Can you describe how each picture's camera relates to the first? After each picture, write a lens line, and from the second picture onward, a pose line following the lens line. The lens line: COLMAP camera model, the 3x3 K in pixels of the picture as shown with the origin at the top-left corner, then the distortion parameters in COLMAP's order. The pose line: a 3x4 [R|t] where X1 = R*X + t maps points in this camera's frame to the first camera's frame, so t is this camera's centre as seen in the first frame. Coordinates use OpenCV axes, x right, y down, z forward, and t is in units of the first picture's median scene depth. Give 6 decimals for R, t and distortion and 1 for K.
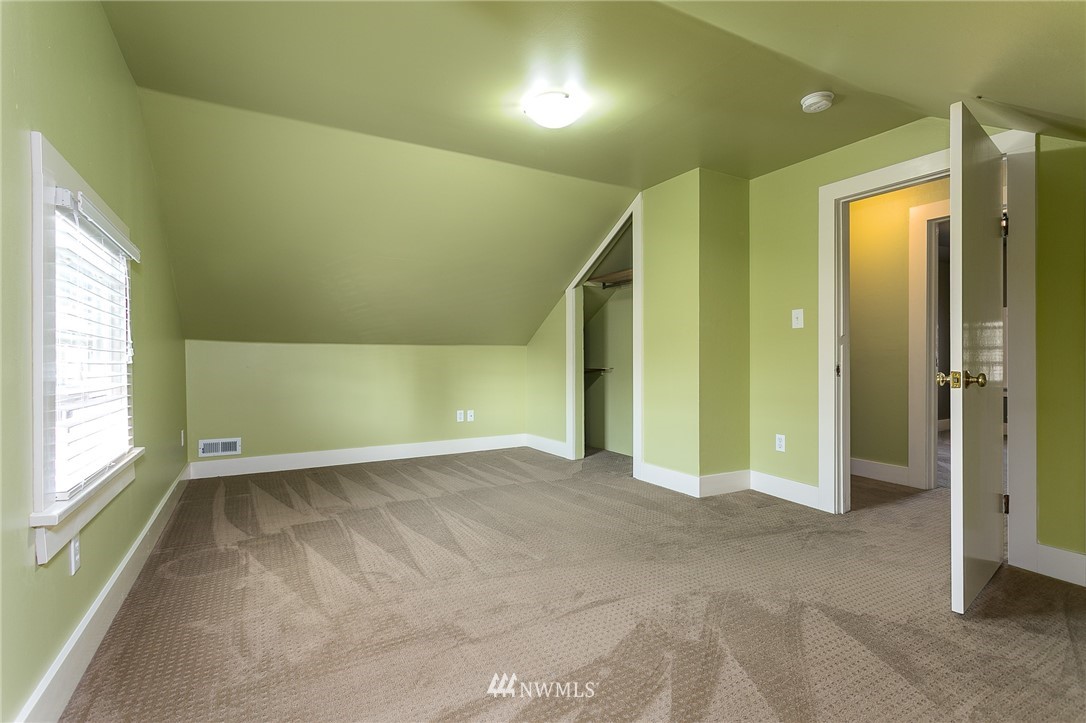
lens RADIAL K [[510.8, 0, 545.0], [0, 510.8, 361.3], [0, 0, 1]] dist [-0.000690, 0.001790]
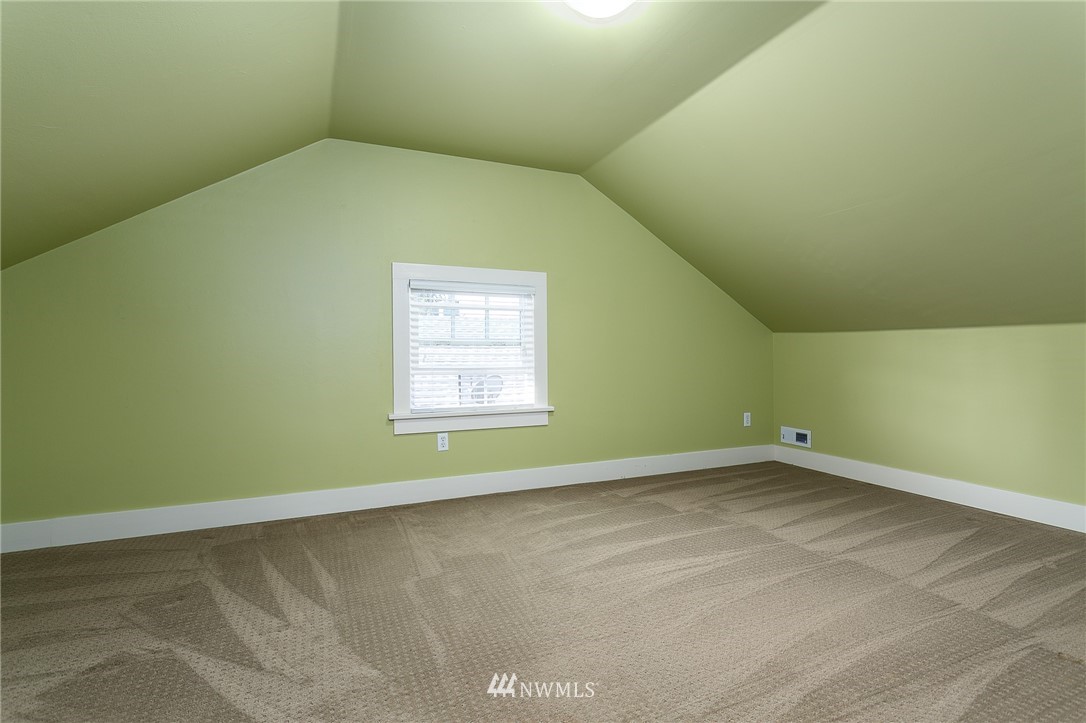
lens RADIAL K [[510.8, 0, 544.2], [0, 510.8, 363.8], [0, 0, 1]] dist [-0.000690, 0.001790]
pose [[-0.072297, 0.030181, -0.996926, 0.562552], [-0.004703, 0.999521, 0.030600, -0.008513], [0.997372, 0.006901, -0.072121, 0.772518]]
